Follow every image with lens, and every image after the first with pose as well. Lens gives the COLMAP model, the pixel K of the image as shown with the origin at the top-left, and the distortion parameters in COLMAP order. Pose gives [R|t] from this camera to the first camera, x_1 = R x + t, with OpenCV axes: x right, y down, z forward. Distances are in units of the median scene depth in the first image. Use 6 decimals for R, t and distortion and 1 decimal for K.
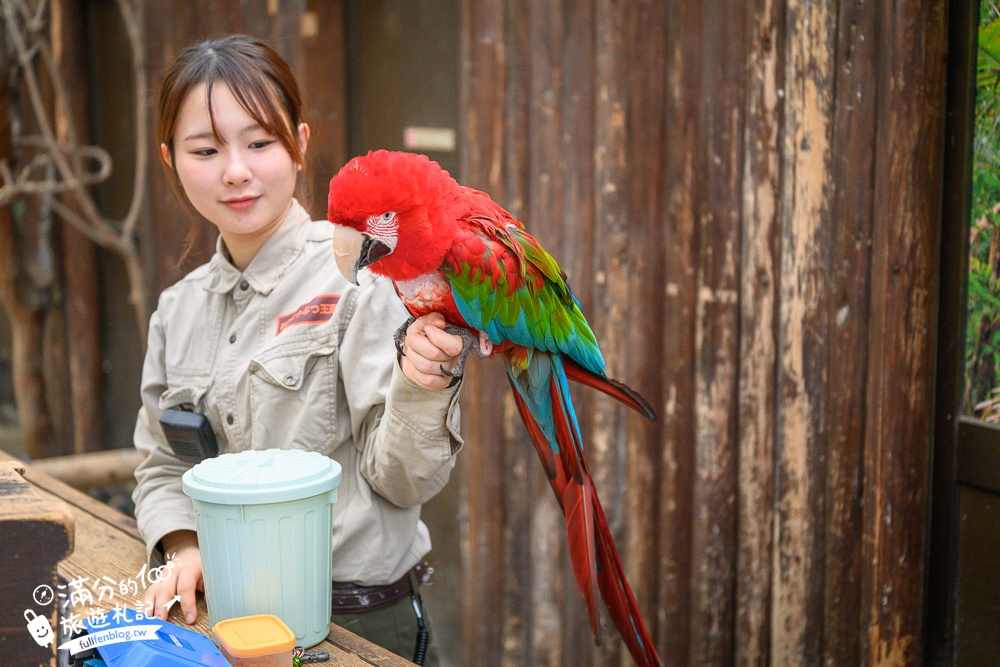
lens RADIAL K [[1629.8, 0, 500.0], [0, 1629.8, 331.6], [0, 0, 1]] dist [-0.032098, 0.000000]
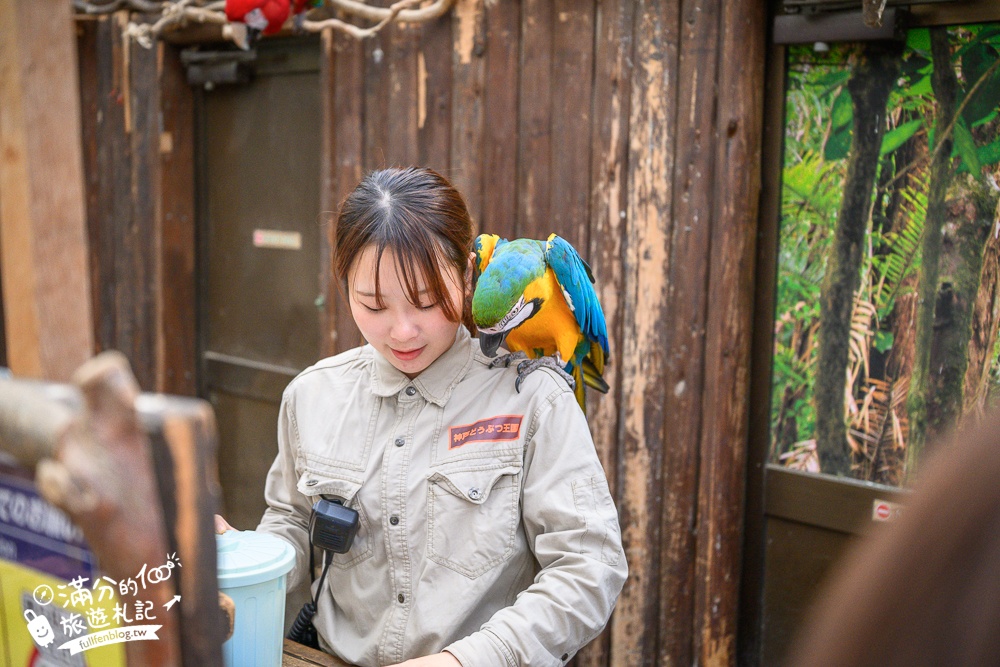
lens RADIAL K [[1245.0, 0, 499.8], [0, 1245.0, 336.2], [0, 0, 1]] dist [-0.028819, 0.000000]
pose [[0.968035, -0.002430, 0.250805, -0.173308], [0.010490, 0.999470, -0.030806, -0.022061], [-0.250597, 0.032453, 0.967547, 0.080176]]
